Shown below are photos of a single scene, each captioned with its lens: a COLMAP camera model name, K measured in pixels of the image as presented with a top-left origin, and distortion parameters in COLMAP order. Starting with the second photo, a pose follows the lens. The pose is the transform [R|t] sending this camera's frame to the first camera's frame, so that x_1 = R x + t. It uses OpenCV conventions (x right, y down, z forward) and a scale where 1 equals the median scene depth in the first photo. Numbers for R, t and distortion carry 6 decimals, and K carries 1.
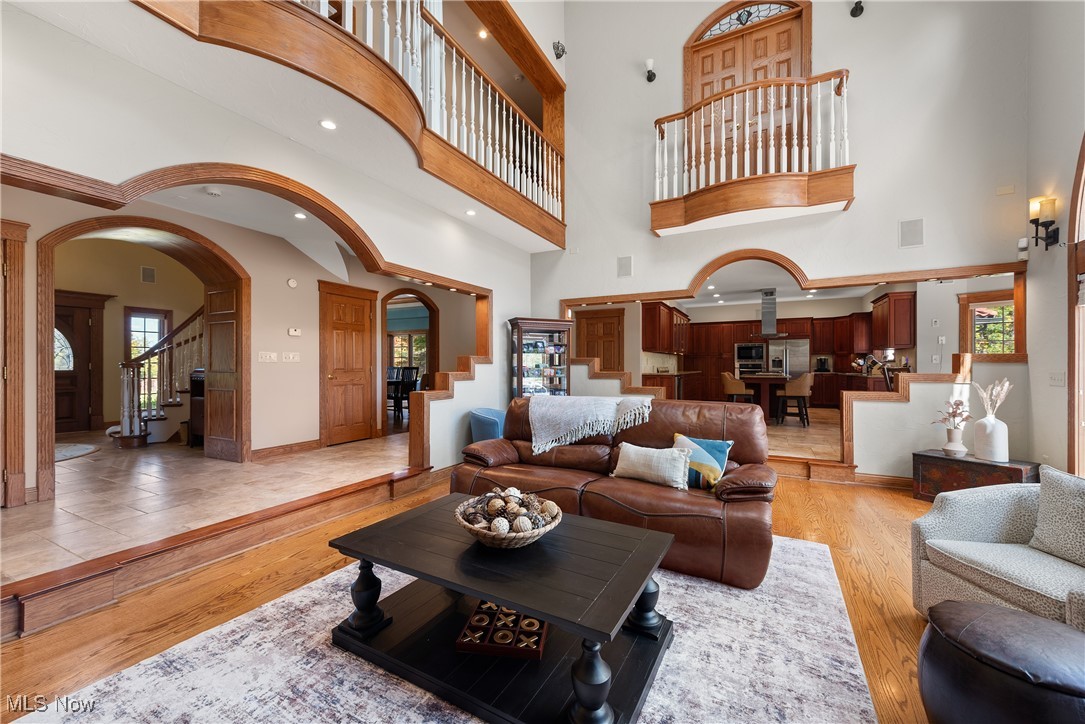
lens RADIAL K [[428.9, 0, 535.6], [0, 428.9, 360.9], [0, 0, 1]] dist [0.001917, -0.000724]
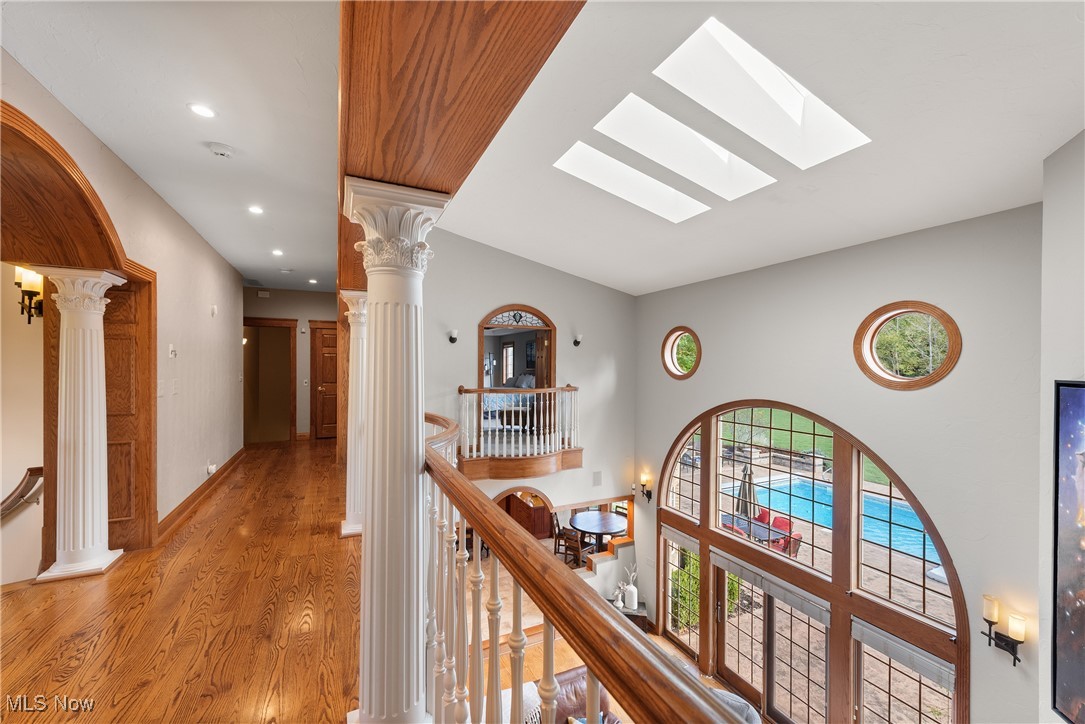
lens RADIAL K [[428.9, 0, 537.2], [0, 428.9, 364.0], [0, 0, 1]] dist [0.001917, -0.000724]
pose [[0.585471, -0.008320, 0.810651, -0.538480], [-0.007903, 0.999841, 0.015969, -0.616467], [-0.810655, -0.015755, 0.585312, 0.133611]]
